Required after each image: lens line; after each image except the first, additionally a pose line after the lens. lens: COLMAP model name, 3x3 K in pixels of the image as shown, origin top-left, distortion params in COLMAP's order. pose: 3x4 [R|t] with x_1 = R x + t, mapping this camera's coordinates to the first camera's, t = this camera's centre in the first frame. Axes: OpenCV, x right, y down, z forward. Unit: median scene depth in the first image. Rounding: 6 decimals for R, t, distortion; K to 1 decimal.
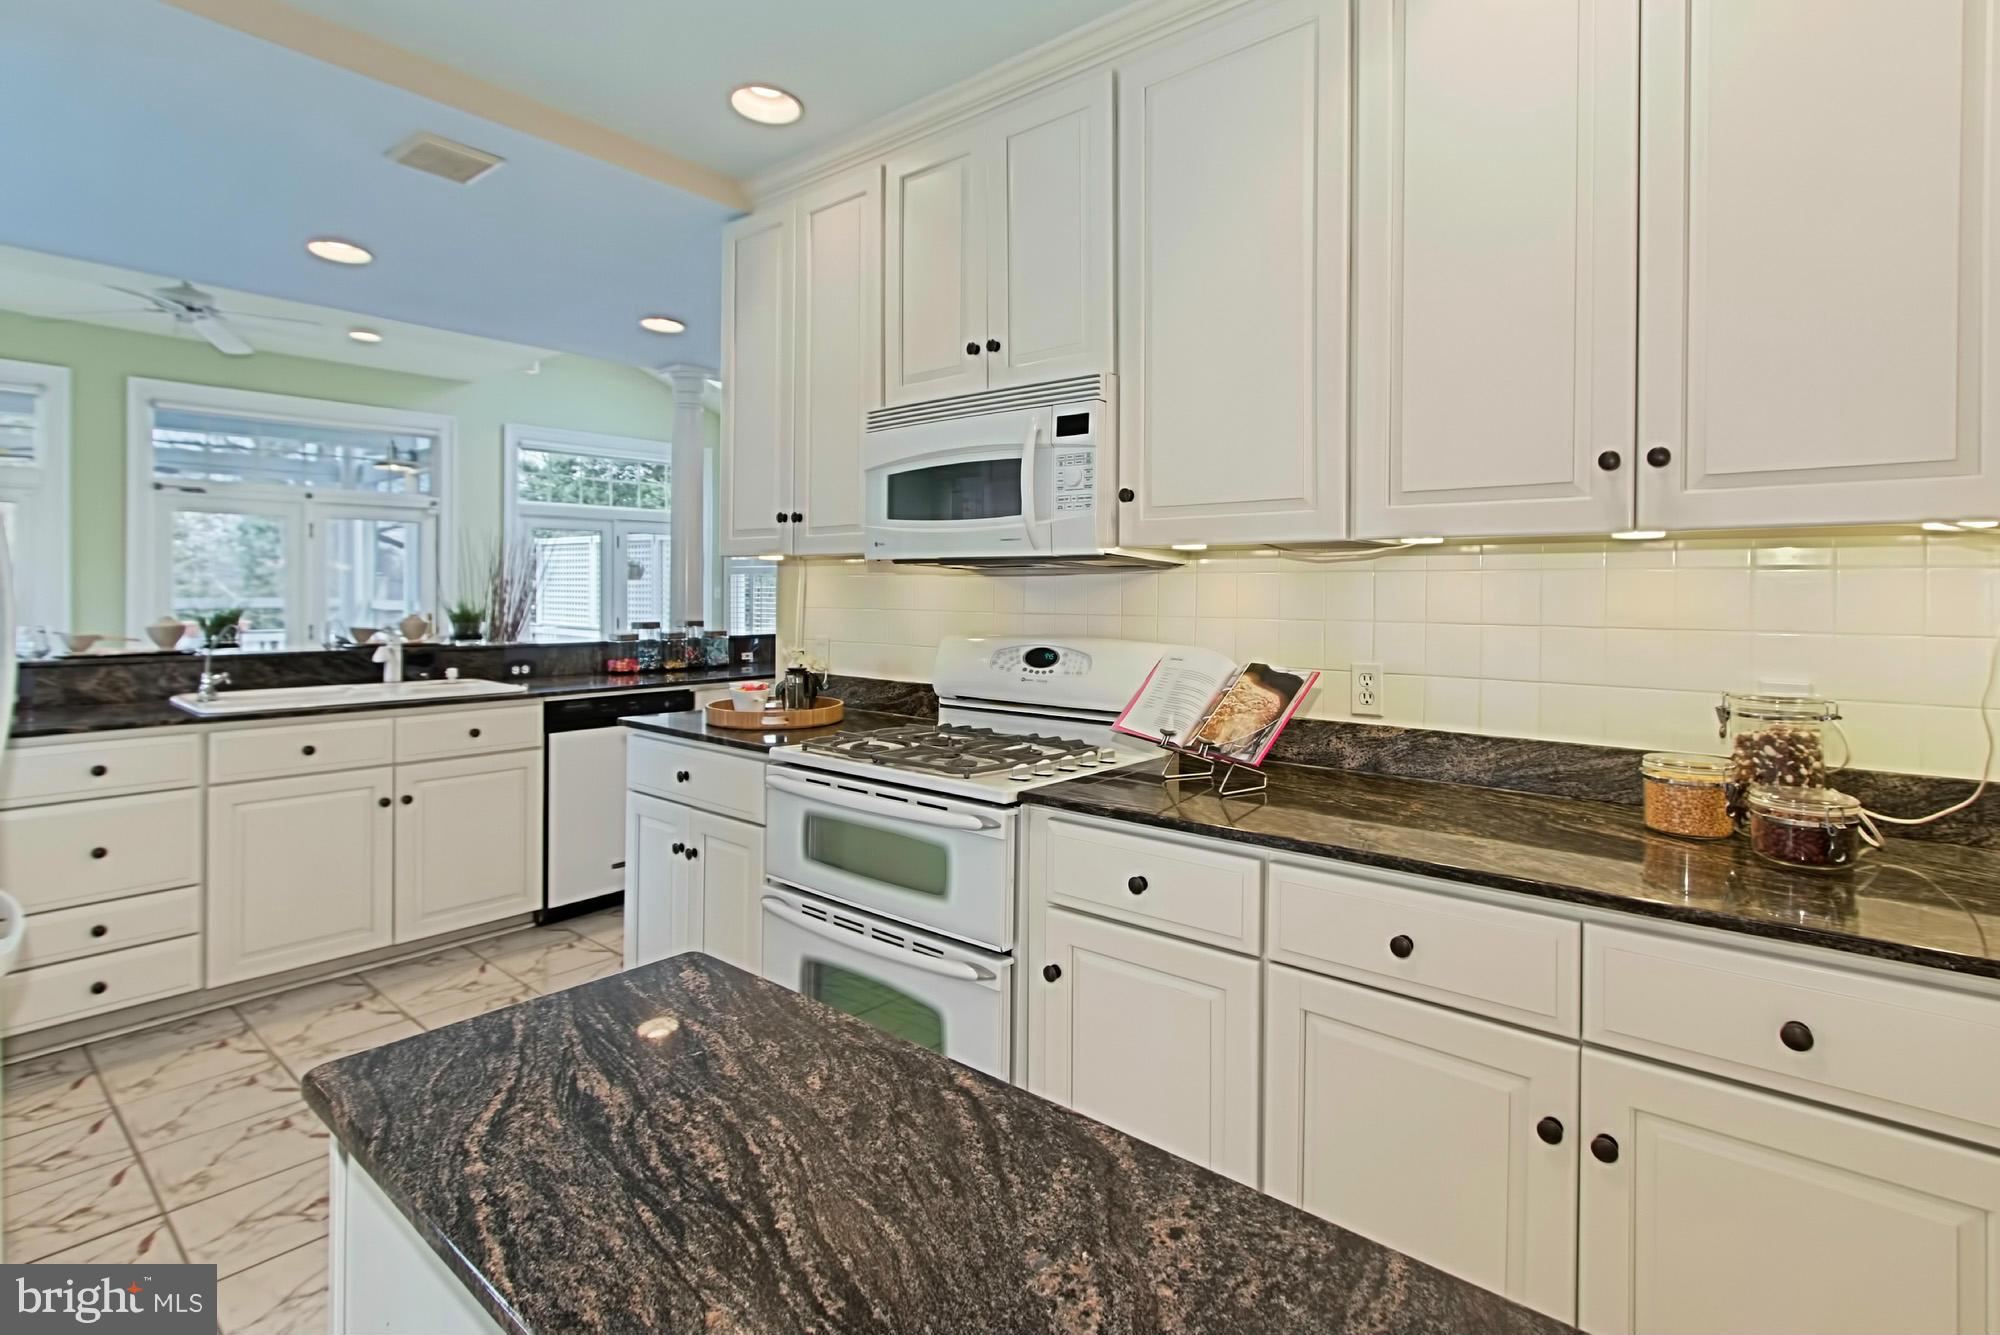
lens RADIAL K [[940.3, 0, 1015.0], [0, 940.3, 592.9], [0, 0, 1]] dist [0.006838, 0.001216]
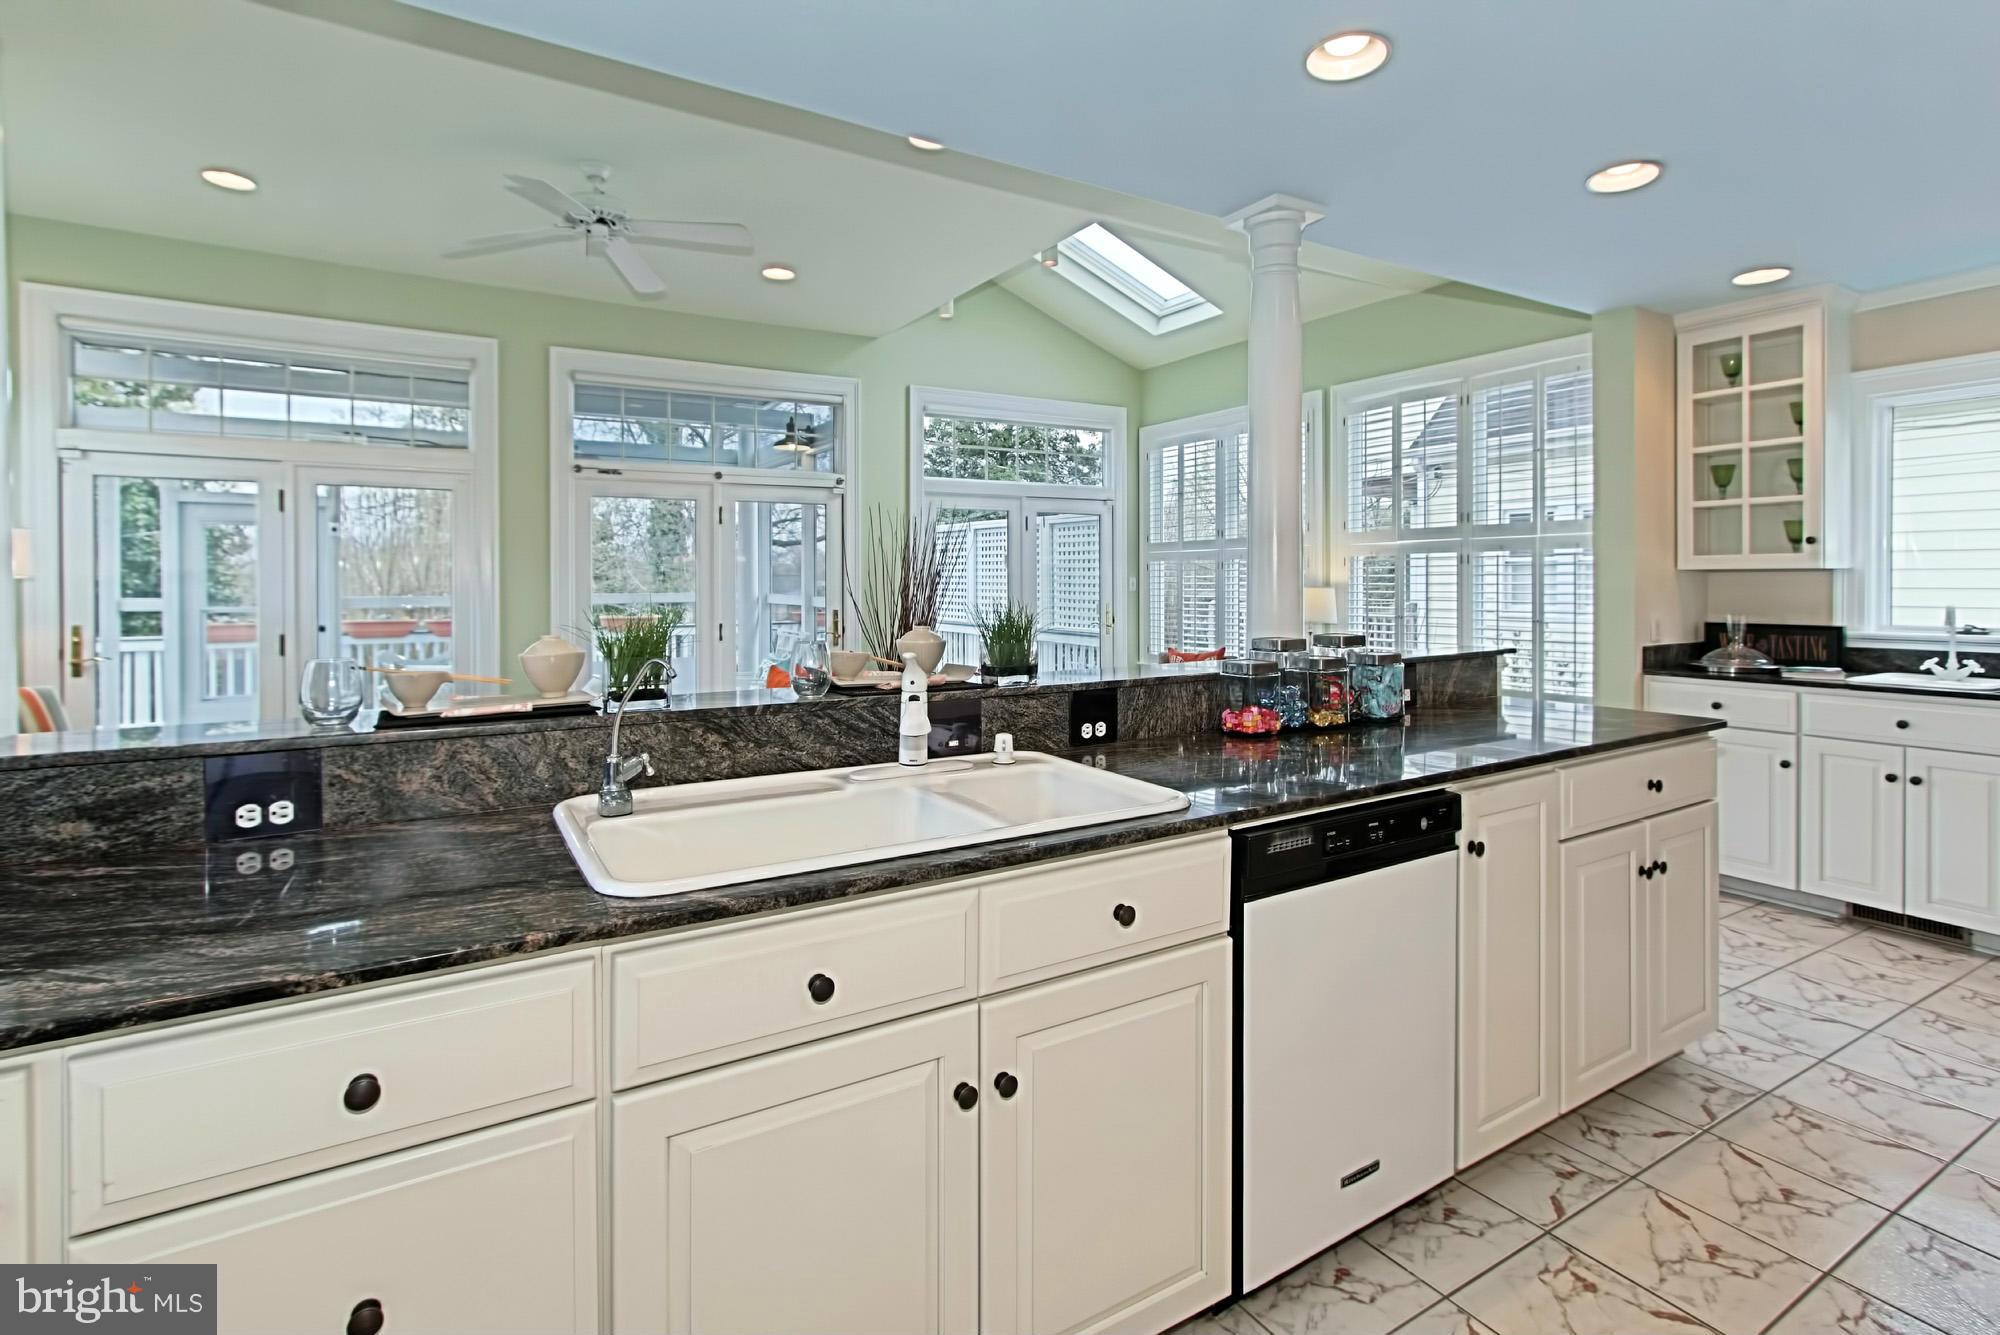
lens RADIAL K [[940.3, 0, 1000.8], [0, 940.3, 585.8], [0, 0, 1]] dist [0.006838, 0.001216]
pose [[0.946319, -0.006872, -0.323160, -0.378379], [0.007710, 0.999969, 0.001314, -0.001105], [0.323141, -0.003735, 0.946343, 0.450180]]
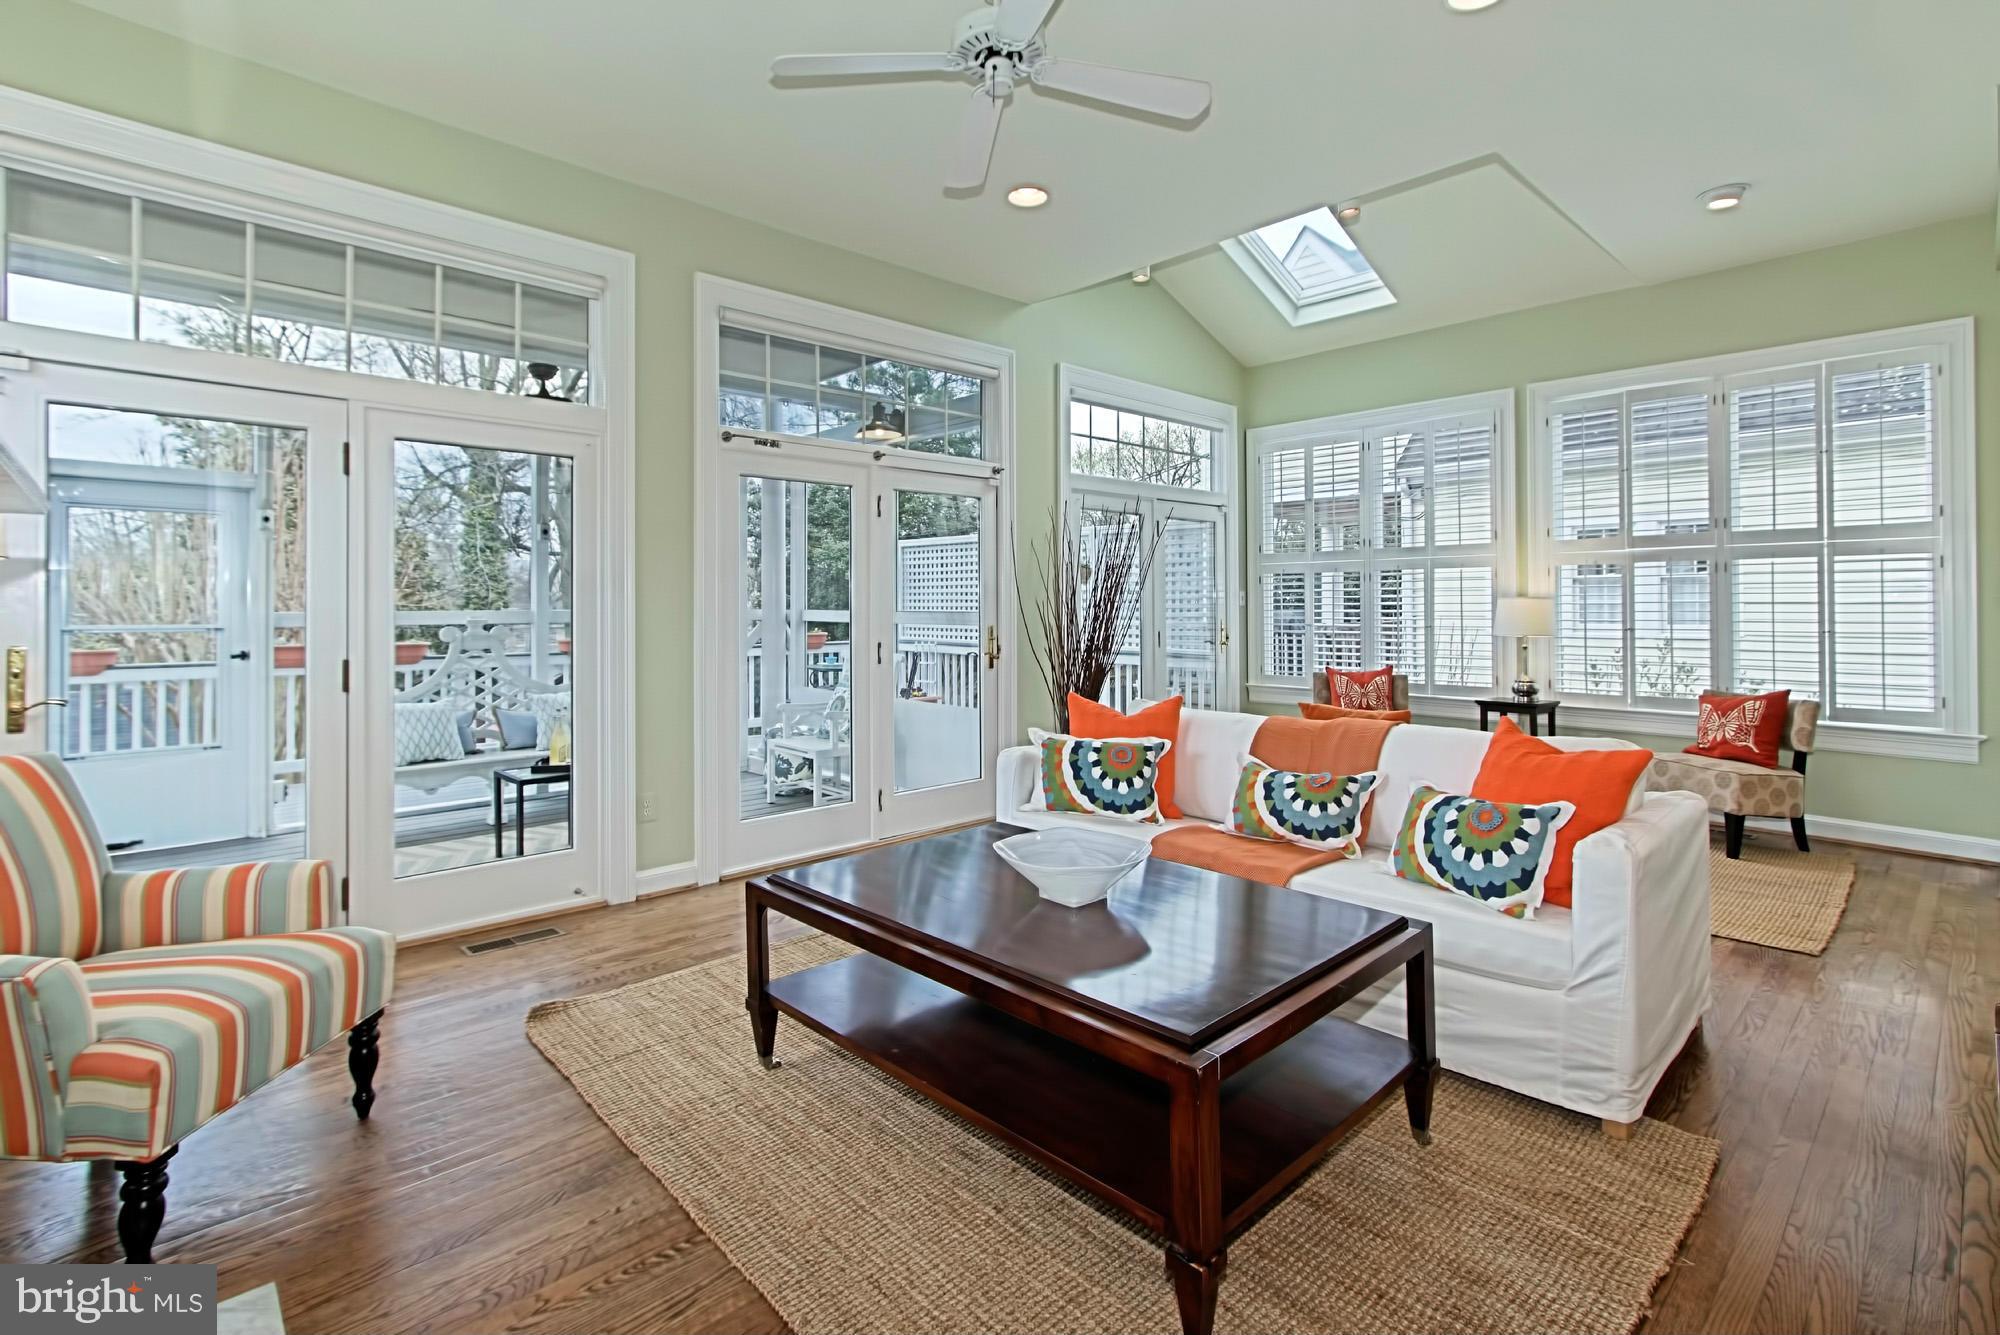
lens RADIAL K [[940.3, 0, 1025.0], [0, 940.3, 599.4], [0, 0, 1]] dist [0.006838, 0.001216]
pose [[0.993258, -0.008393, -0.115624, -0.956356], [0.007412, 0.999933, -0.008916, 0.014976], [0.115691, 0.007999, 0.993253, 0.562487]]
